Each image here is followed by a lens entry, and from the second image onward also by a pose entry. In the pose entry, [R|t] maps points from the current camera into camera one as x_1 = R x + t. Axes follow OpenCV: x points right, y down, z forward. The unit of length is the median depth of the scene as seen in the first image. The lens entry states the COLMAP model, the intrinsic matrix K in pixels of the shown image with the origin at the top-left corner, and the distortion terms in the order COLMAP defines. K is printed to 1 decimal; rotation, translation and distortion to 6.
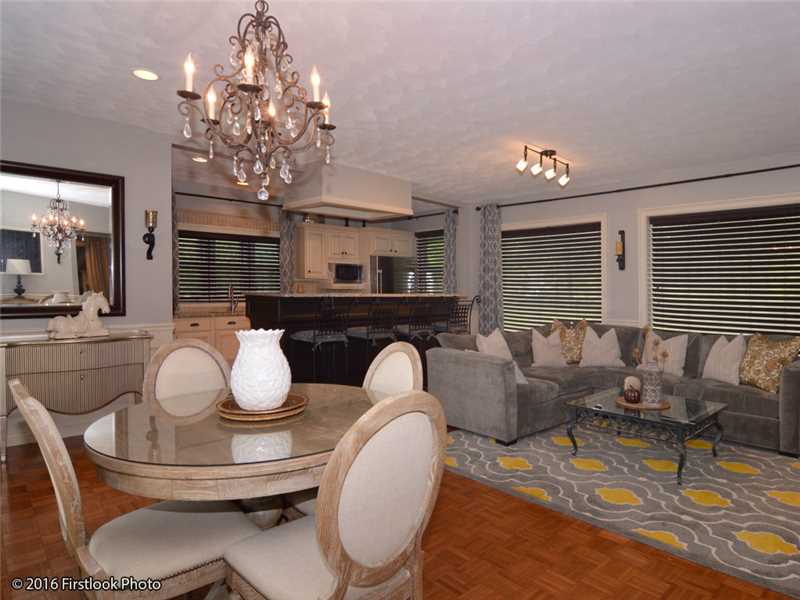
lens RADIAL K [[490.4, 0, 423.8], [0, 490.4, 269.9], [0, 0, 1]] dist [-0.012516, -0.004212]
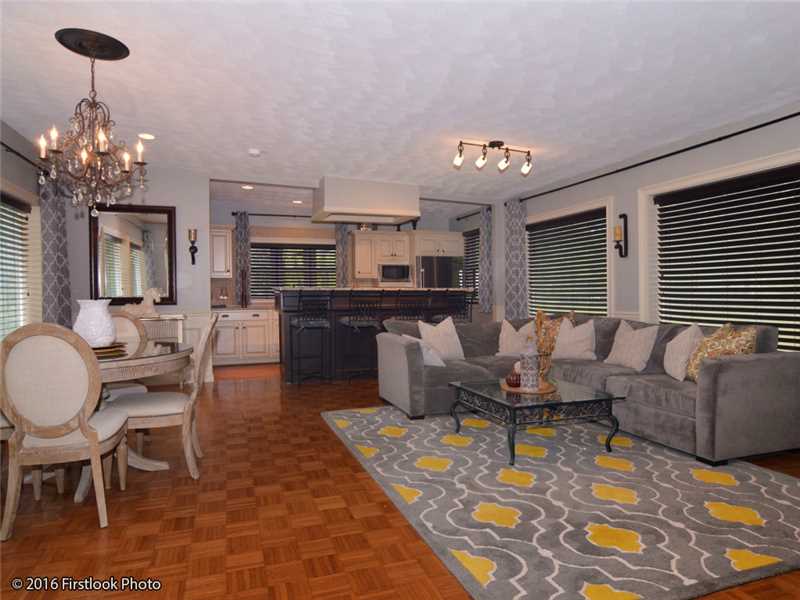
lens RADIAL K [[480.3, 0, 384.8], [0, 480.3, 279.2], [0, 0, 1]] dist [-0.005604, -0.001361]
pose [[0.903569, -0.027906, -0.427532, 0.467838], [0.030522, 0.999534, -0.000734, 0.034081], [0.427354, -0.012386, 0.904000, 0.002912]]
